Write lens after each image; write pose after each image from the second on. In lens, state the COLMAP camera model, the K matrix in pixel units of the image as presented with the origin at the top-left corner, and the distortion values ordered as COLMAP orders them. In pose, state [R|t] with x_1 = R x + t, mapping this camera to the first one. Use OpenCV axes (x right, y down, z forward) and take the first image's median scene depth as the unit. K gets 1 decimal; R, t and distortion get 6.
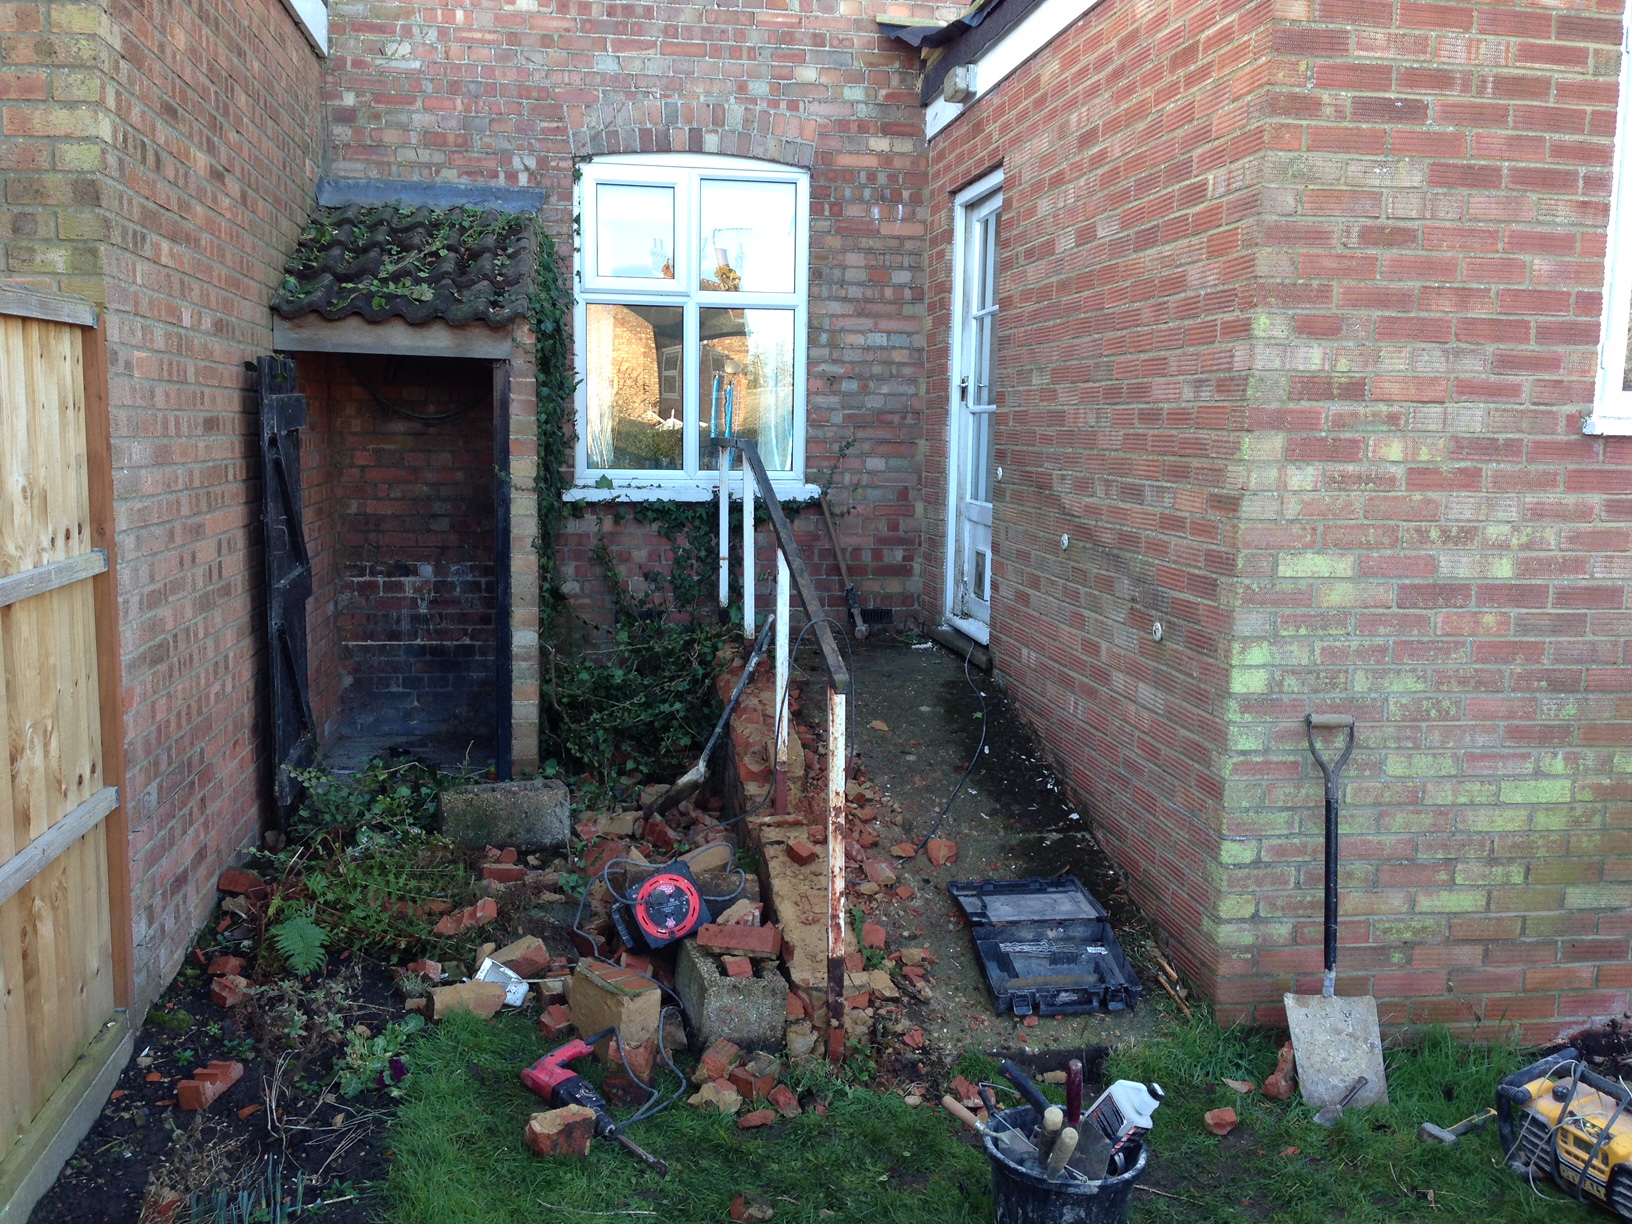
lens RADIAL K [[1494.4, 0, 832.5], [0, 1494.4, 609.9], [0, 0, 1]] dist [0.133405, -0.225093]
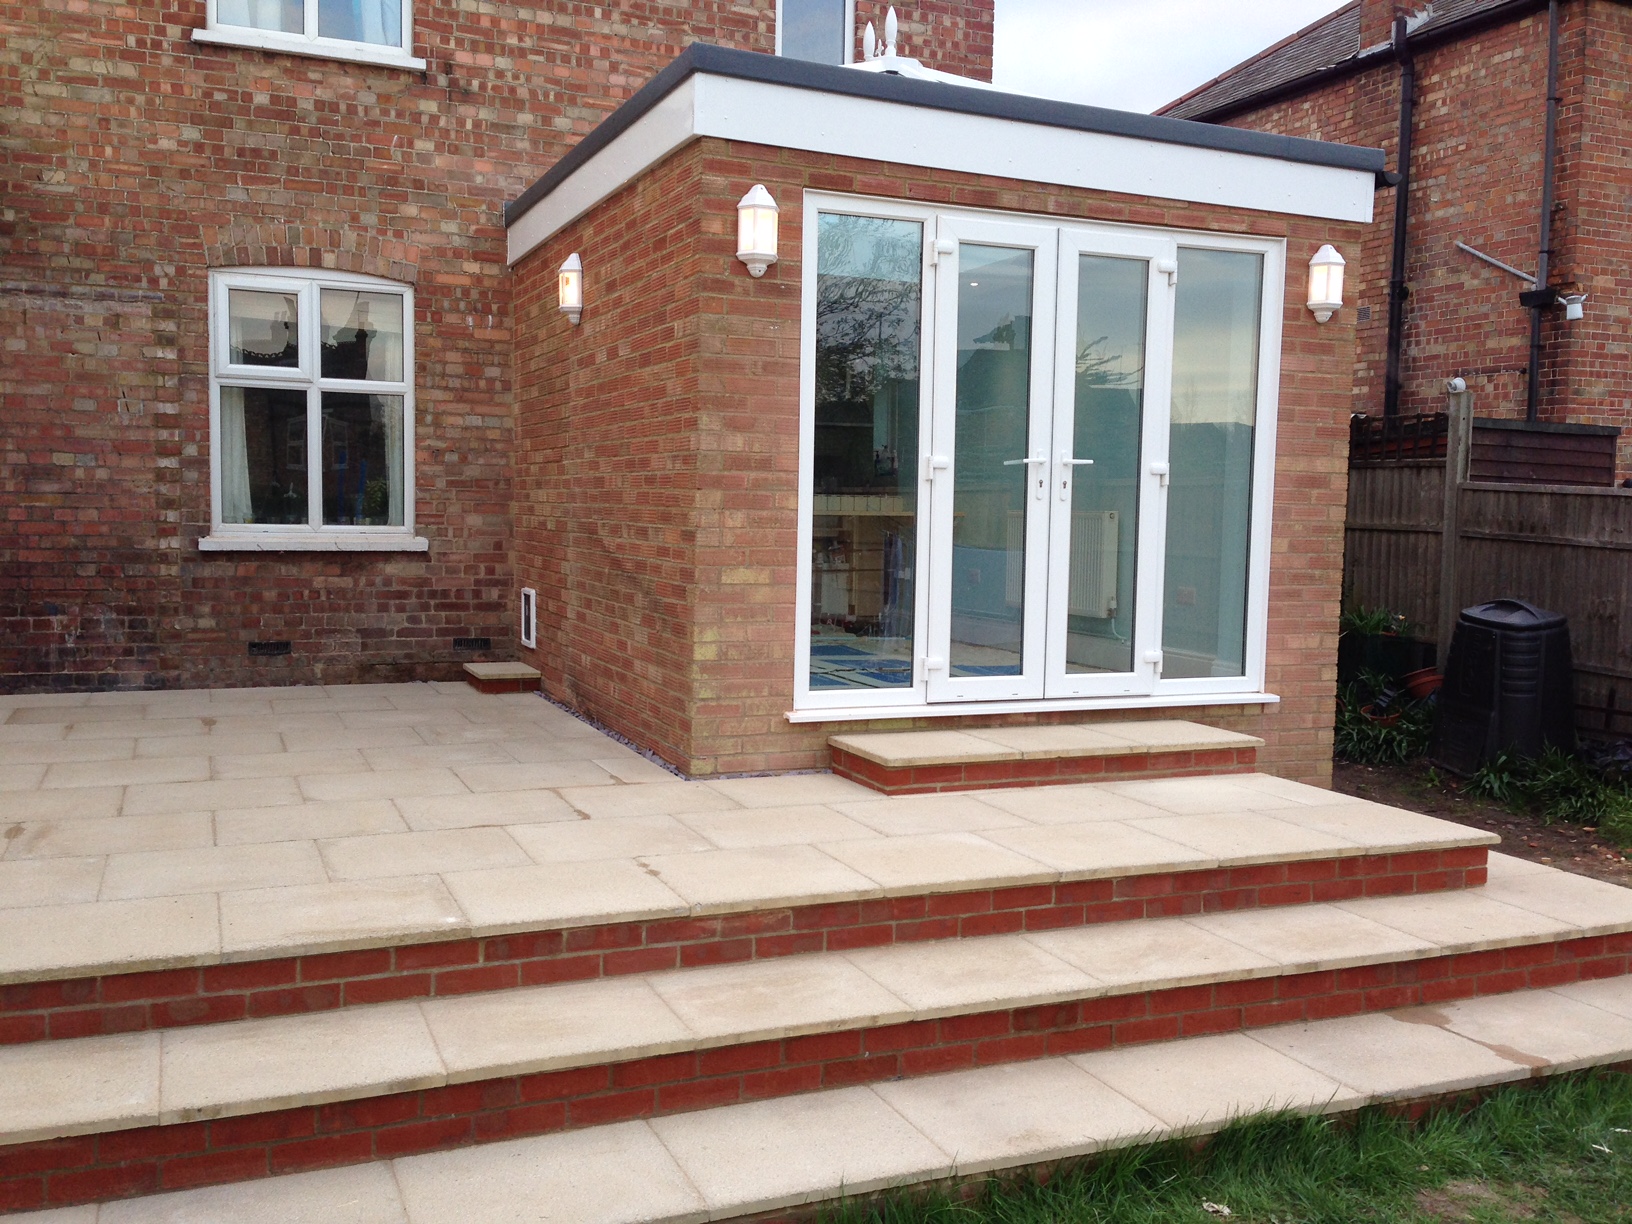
lens RADIAL K [[1494.4, 0, 832.5], [0, 1494.4, 609.9], [0, 0, 1]] dist [0.133405, -0.225093]
pose [[0.972216, -0.012242, 0.233765, 0.026783], [0.024278, 0.998519, -0.048681, 0.046574], [-0.232823, 0.053004, 0.971074, -0.289170]]
